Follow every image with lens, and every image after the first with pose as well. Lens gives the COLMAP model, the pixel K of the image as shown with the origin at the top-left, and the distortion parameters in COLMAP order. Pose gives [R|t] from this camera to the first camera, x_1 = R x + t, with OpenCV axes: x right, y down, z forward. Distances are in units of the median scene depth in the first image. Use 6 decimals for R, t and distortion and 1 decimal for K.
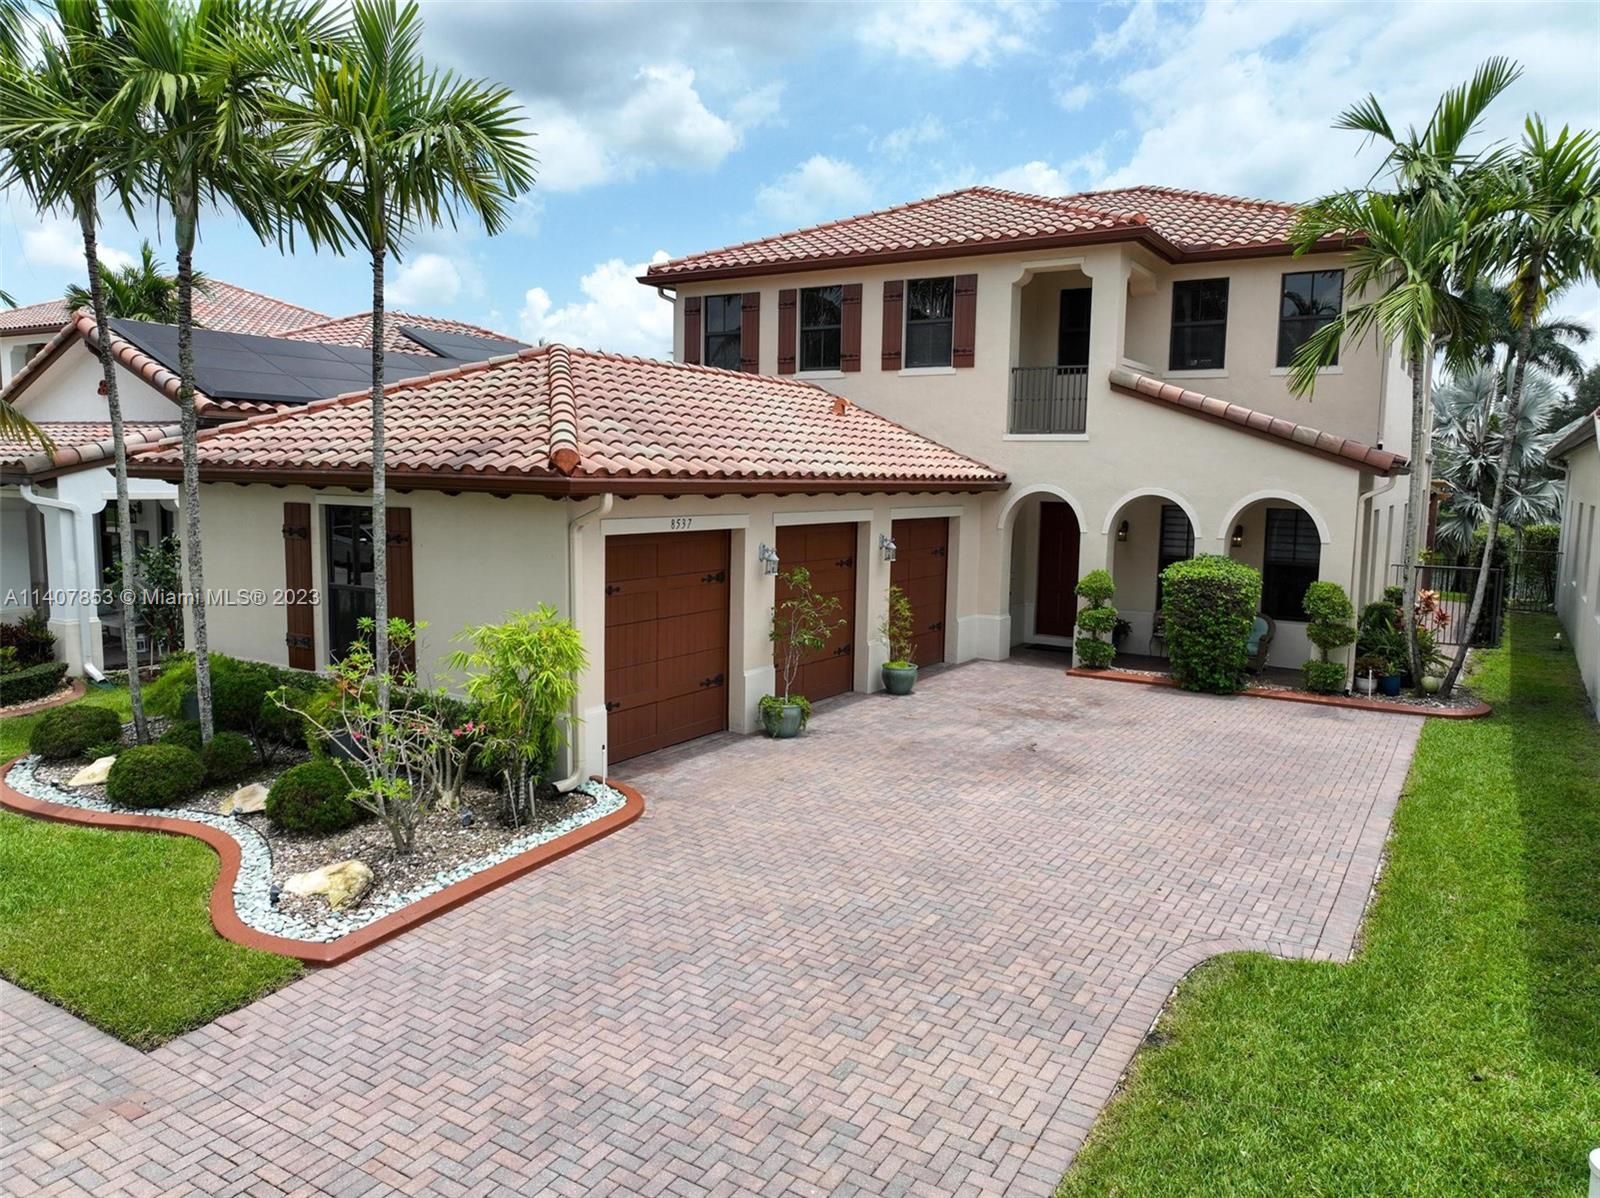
lens RADIAL K [[1120.3, 0, 800.0], [0, 1120.3, 599.0], [0, 0, 1]] dist [0.004165, 0.003724]
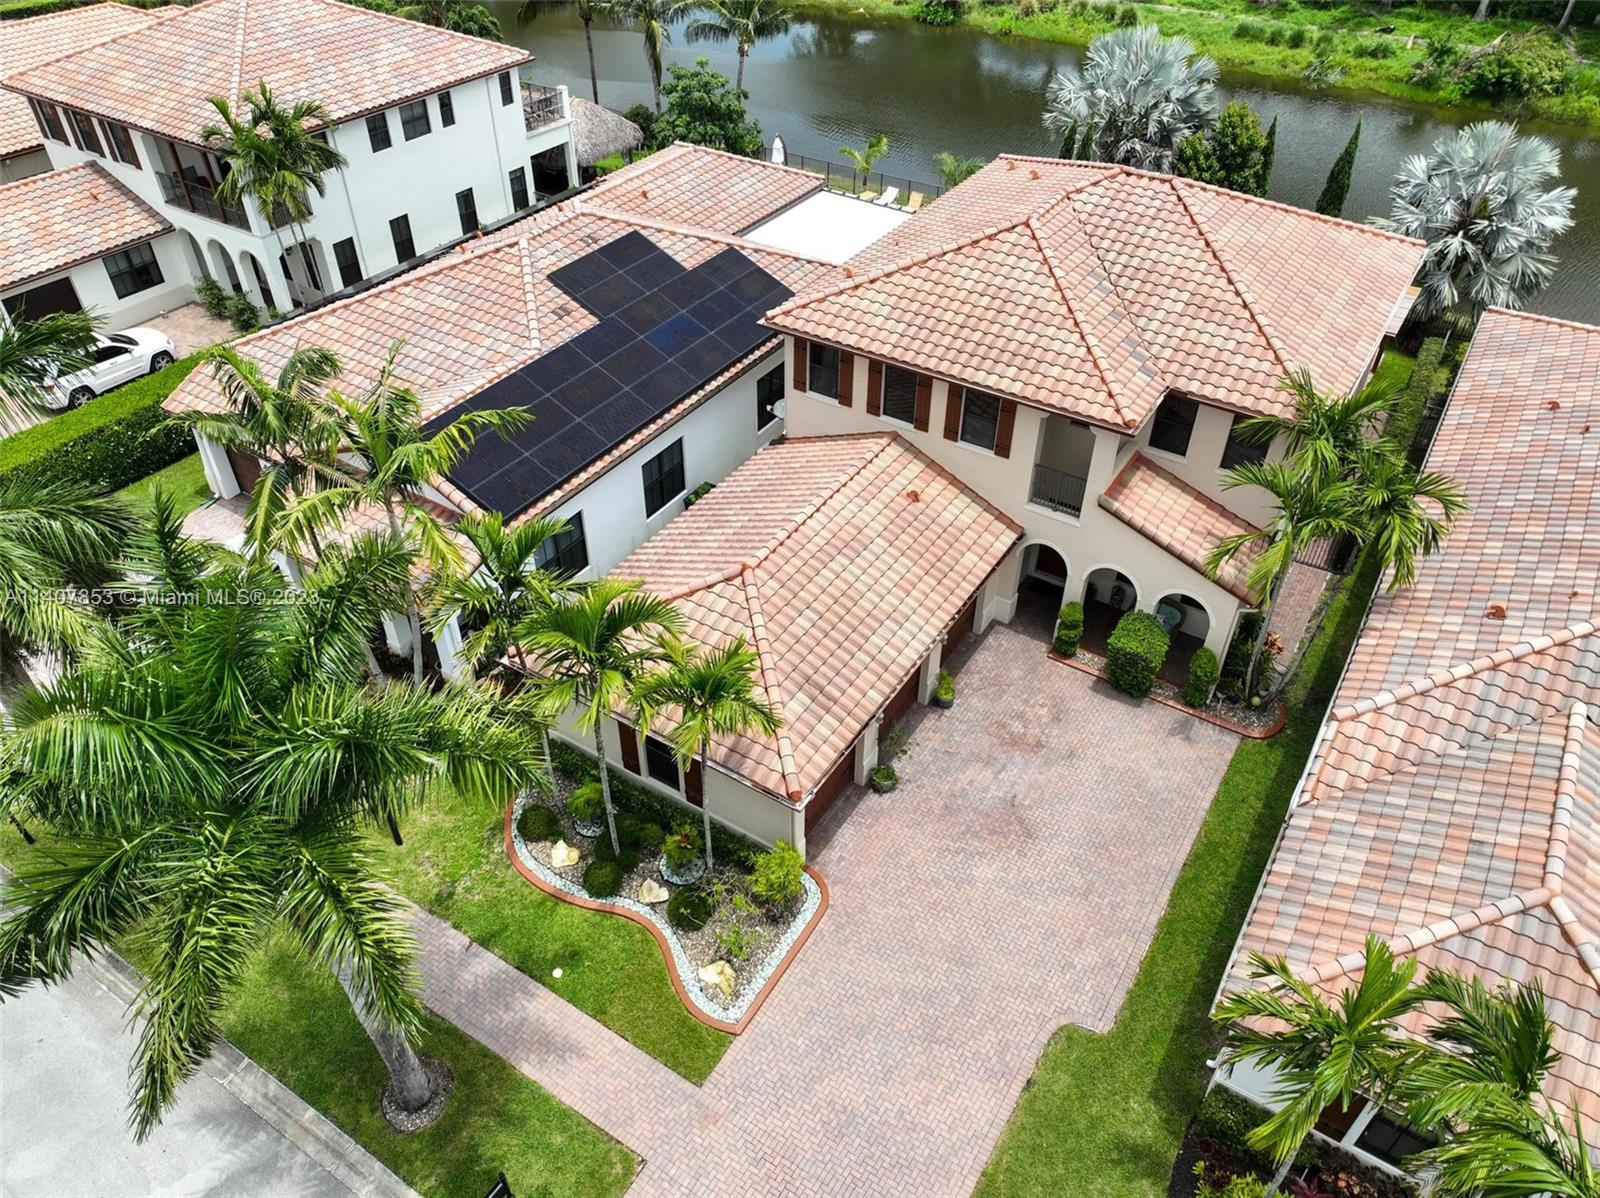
lens RADIAL K [[1120.3, 0, 800.0], [0, 1120.3, 599.0], [0, 0, 1]] dist [0.004165, 0.003724]
pose [[0.999907, -0.003107, -0.013297, -0.183227], [0.009890, 0.836181, 0.548364, -1.678105], [0.009415, -0.548444, 0.836134, -0.582133]]
